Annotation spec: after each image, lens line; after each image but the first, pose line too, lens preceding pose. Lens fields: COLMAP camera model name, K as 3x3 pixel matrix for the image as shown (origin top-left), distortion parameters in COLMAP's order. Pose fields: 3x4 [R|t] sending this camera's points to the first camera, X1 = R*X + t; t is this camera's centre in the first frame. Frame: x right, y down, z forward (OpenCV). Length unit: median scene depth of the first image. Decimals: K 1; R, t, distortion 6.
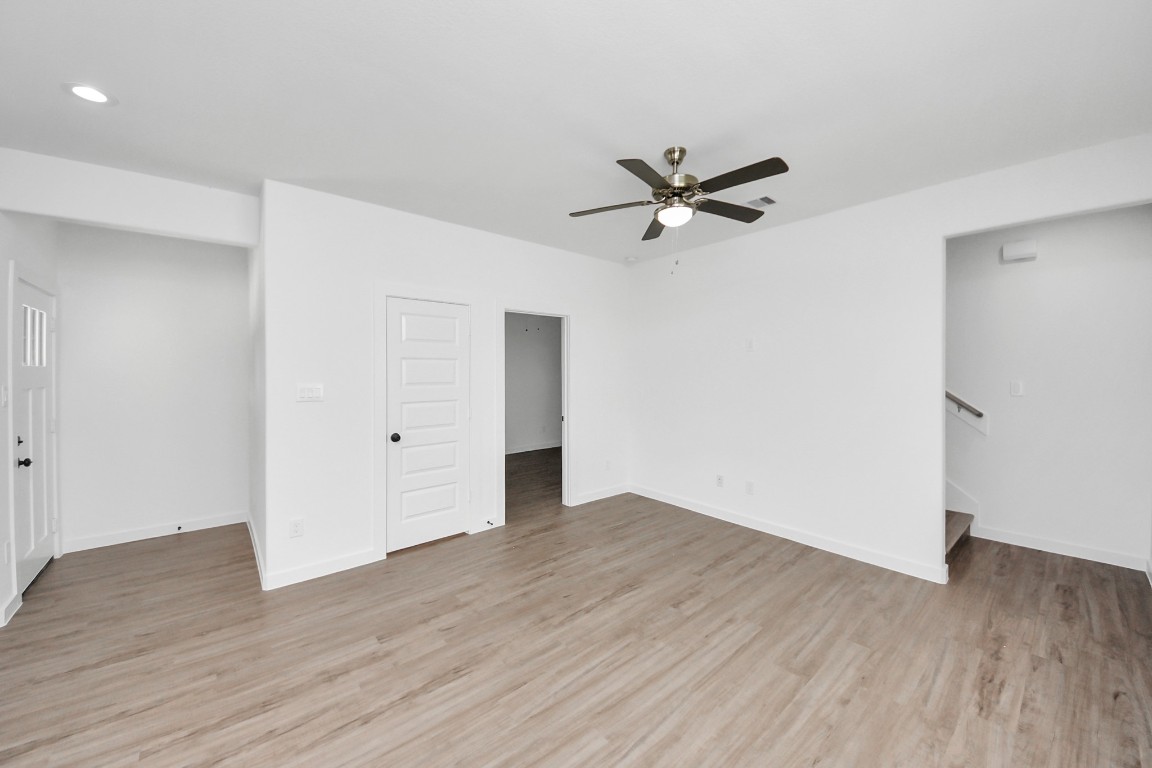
lens RADIAL K [[423.6, 0, 574.6], [0, 423.6, 377.2], [0, 0, 1]] dist [0.030796, -0.020992]
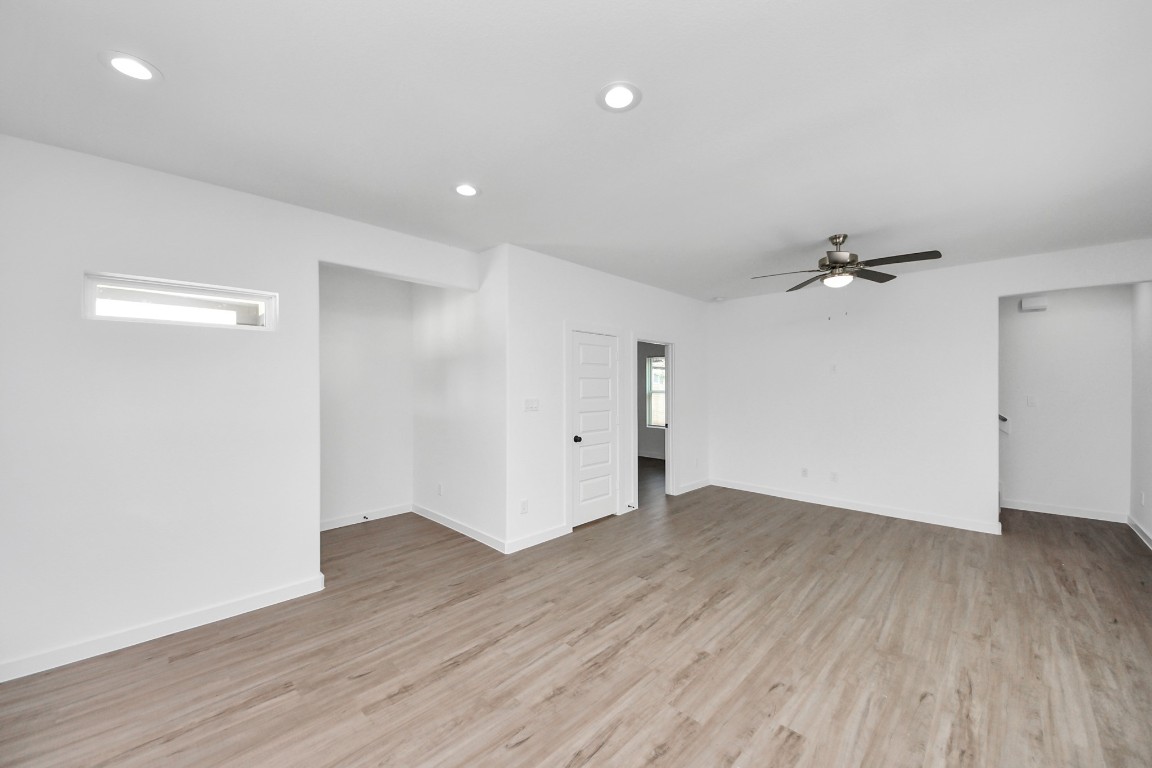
lens RADIAL K [[410.6, 0, 539.3], [0, 410.6, 388.5], [0, 0, 1]] dist [0.029282, -0.016114]
pose [[0.997978, 0.000834, 0.063548, -0.788214], [-0.000237, 0.999956, -0.009401, -0.000131], [-0.063553, 0.009367, 0.997934, -0.308626]]
